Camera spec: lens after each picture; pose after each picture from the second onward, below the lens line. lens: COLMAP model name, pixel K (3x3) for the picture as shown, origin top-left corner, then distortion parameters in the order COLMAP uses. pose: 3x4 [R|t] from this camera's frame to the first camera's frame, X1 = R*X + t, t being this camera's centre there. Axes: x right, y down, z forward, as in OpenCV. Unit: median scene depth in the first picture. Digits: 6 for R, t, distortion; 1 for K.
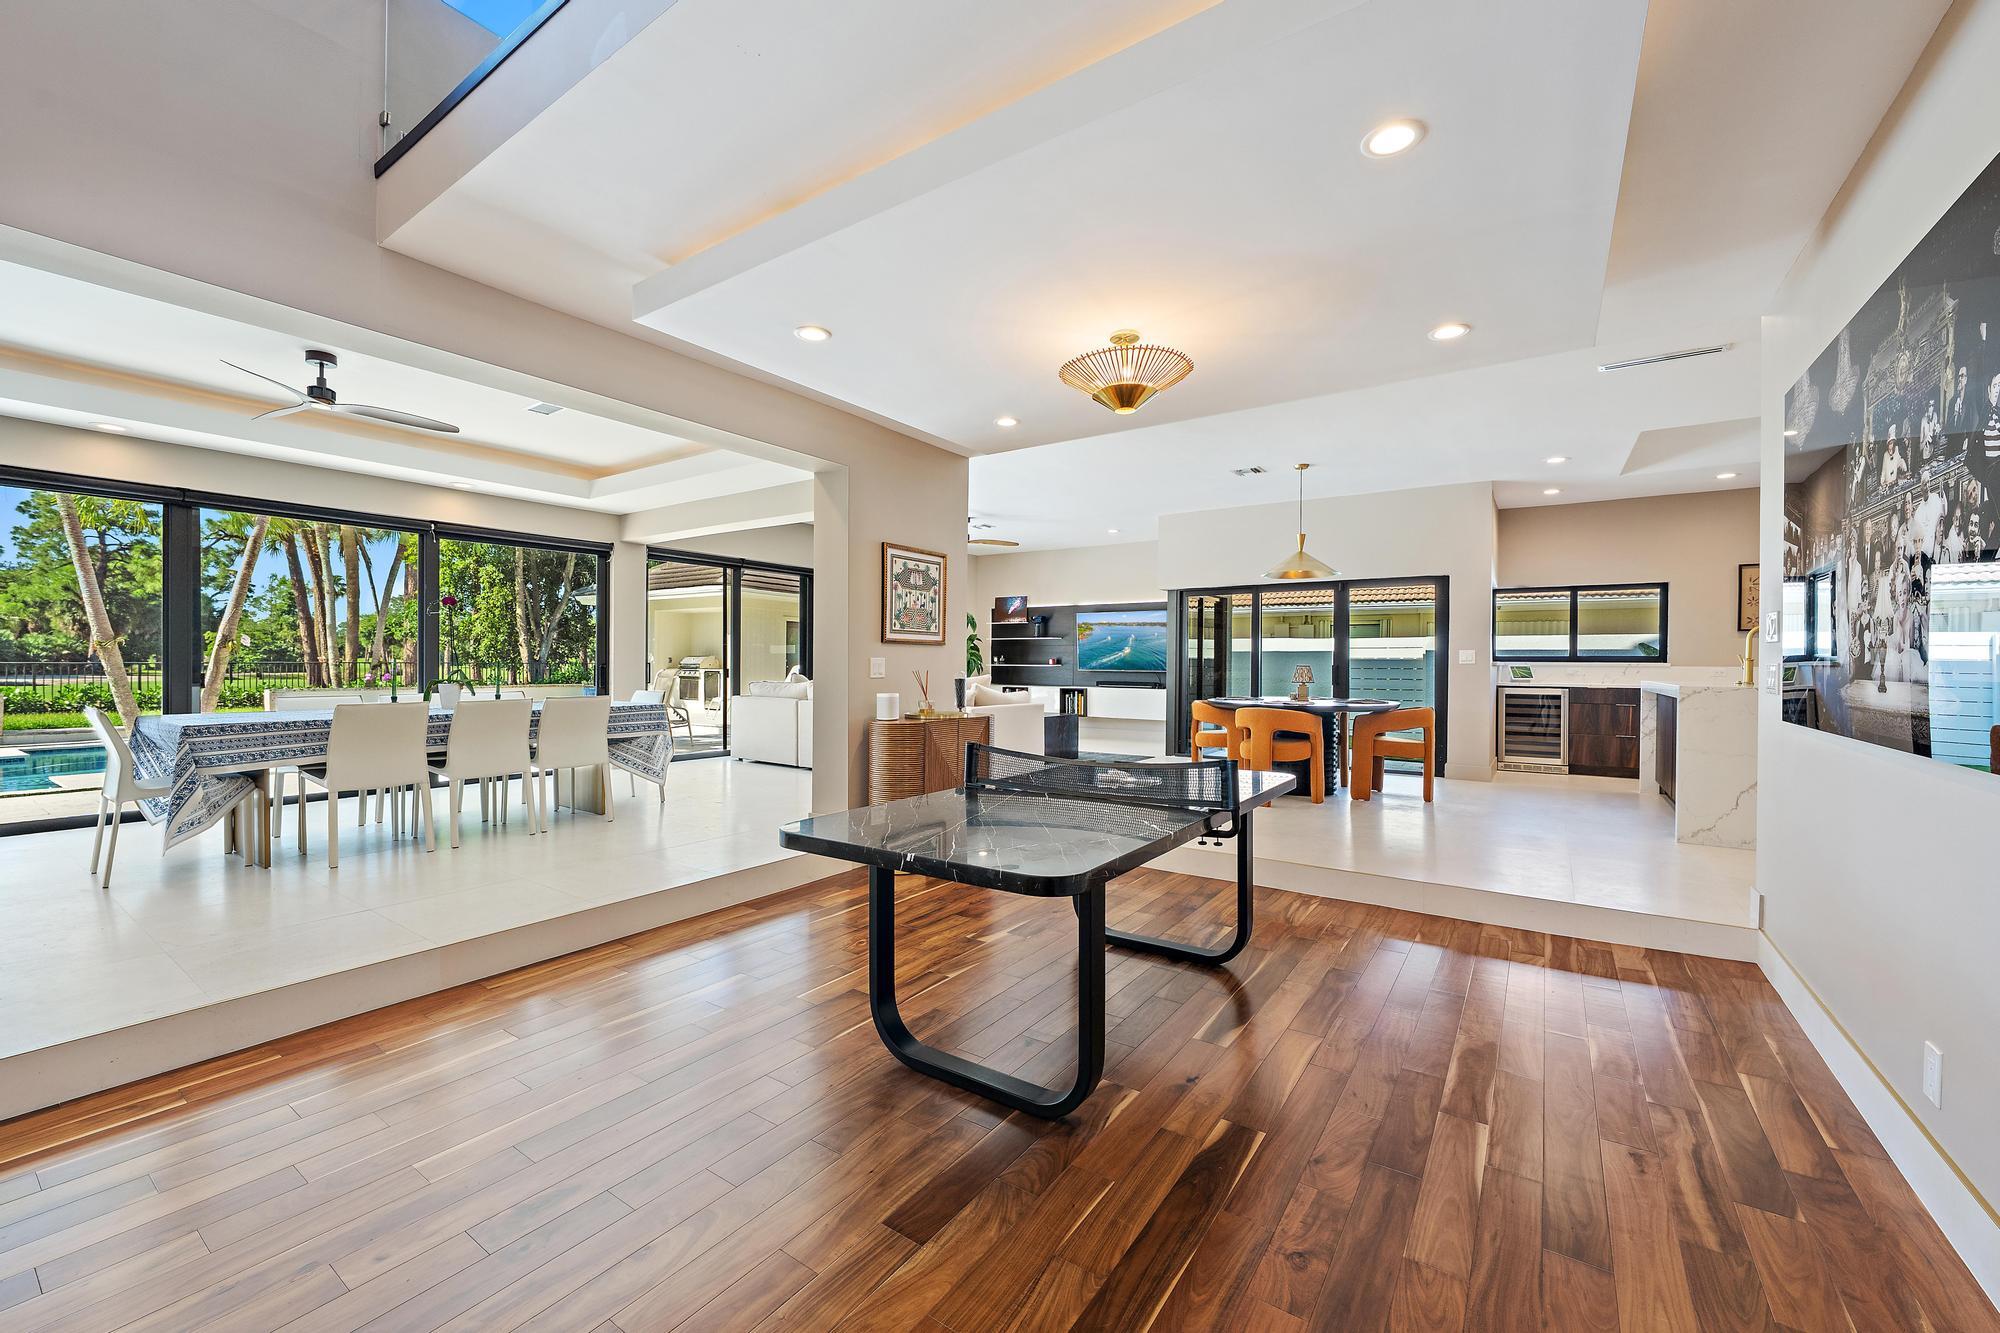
lens RADIAL K [[790.2, 0, 1000.7], [0, 790.2, 663.2], [0, 0, 1]] dist [-0.001872, 0.000538]
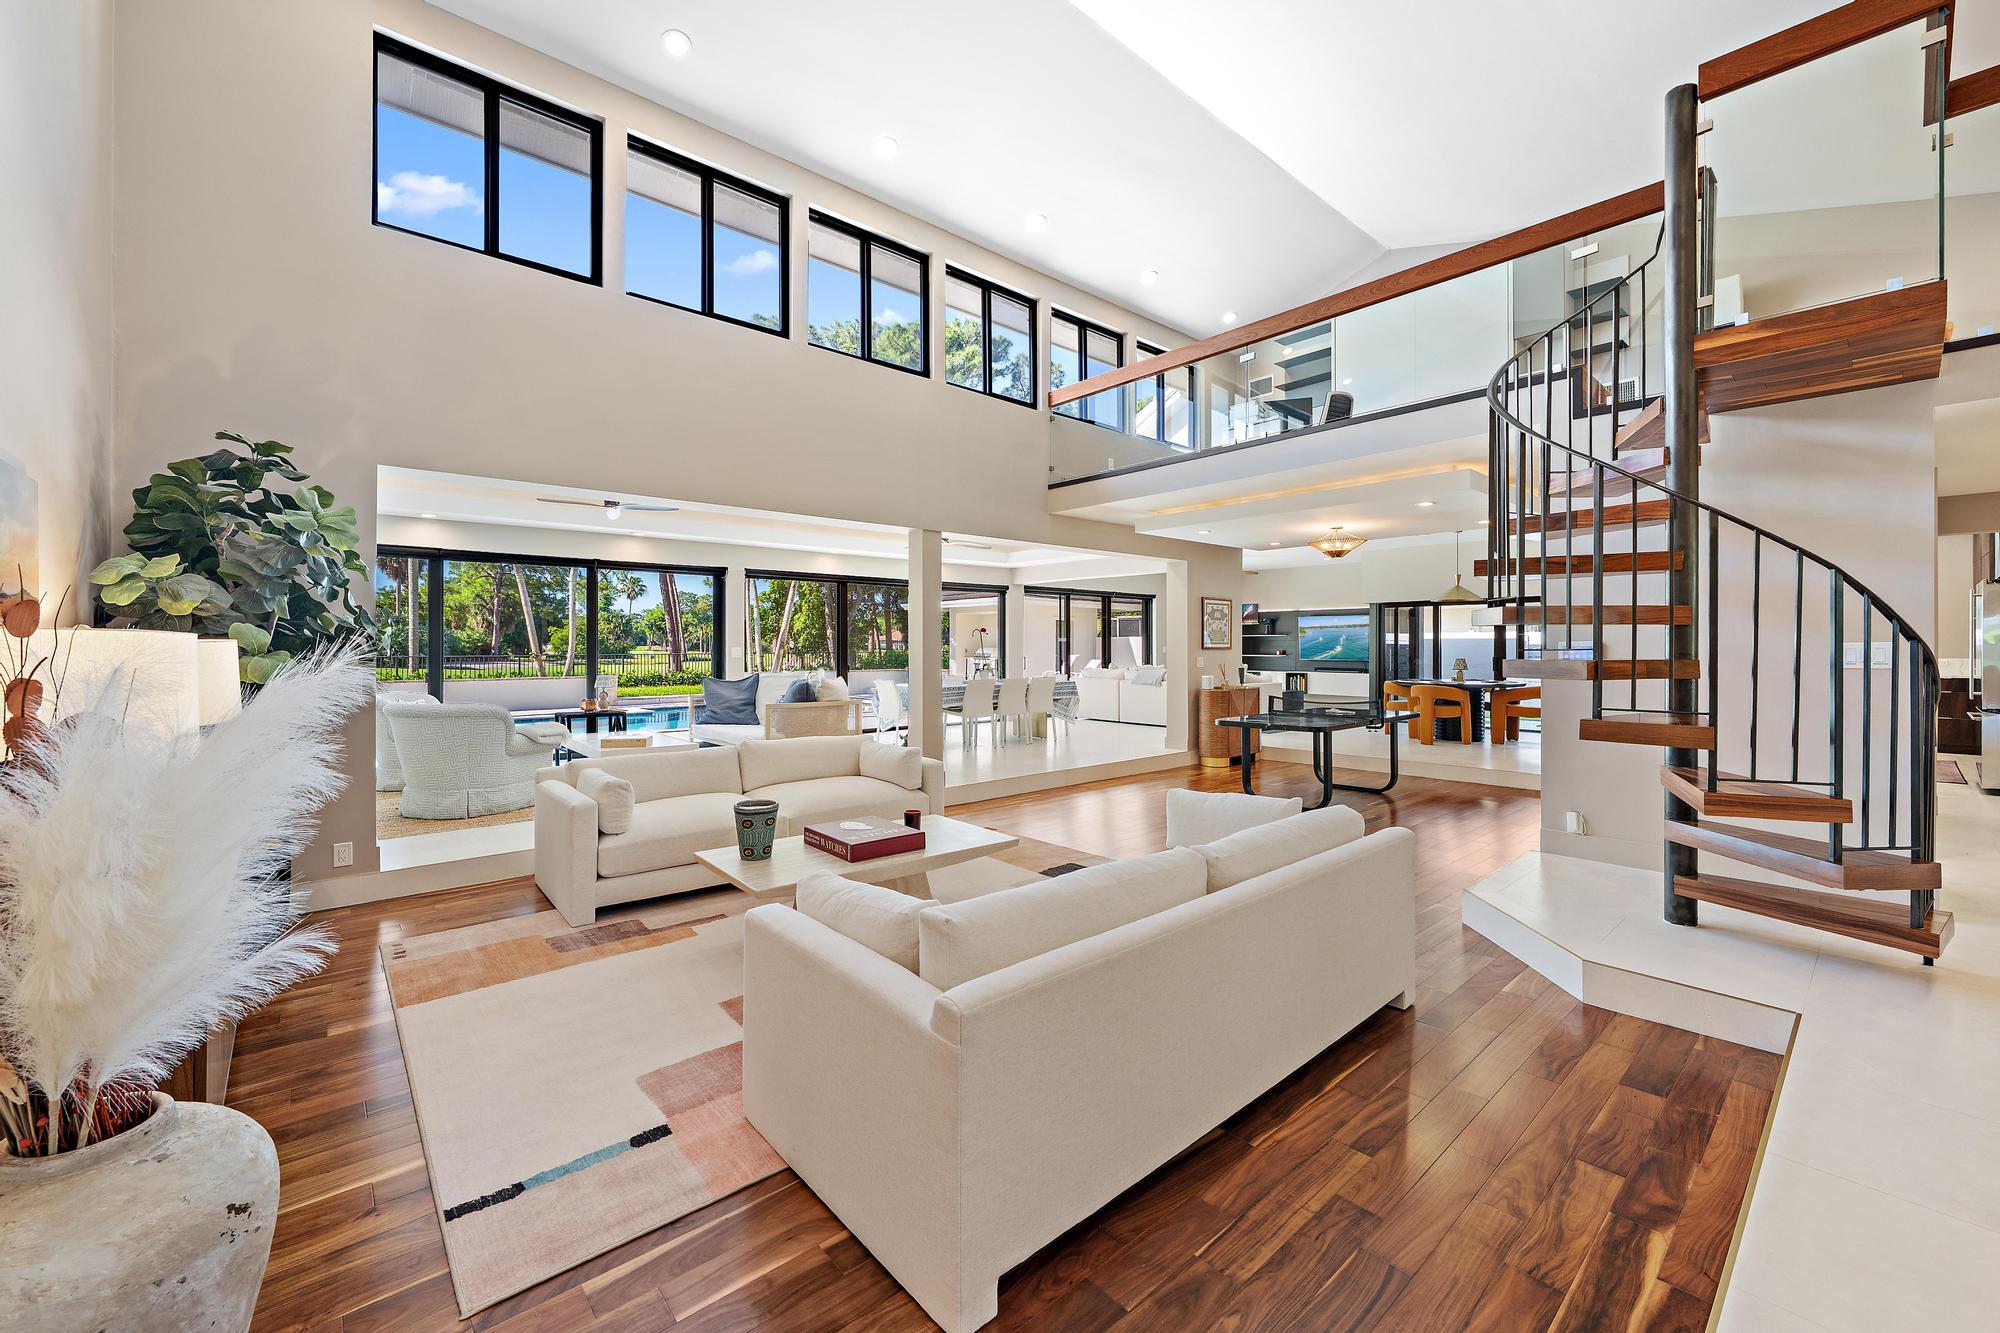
lens RADIAL K [[790.2, 0, 994.7], [0, 790.2, 643.1], [0, 0, 1]] dist [-0.001872, 0.000538]
pose [[0.968513, -0.007312, -0.248856, -0.071489], [0.006217, 0.999967, -0.005186, -0.015136], [0.248885, 0.003475, 0.968527, -0.440117]]
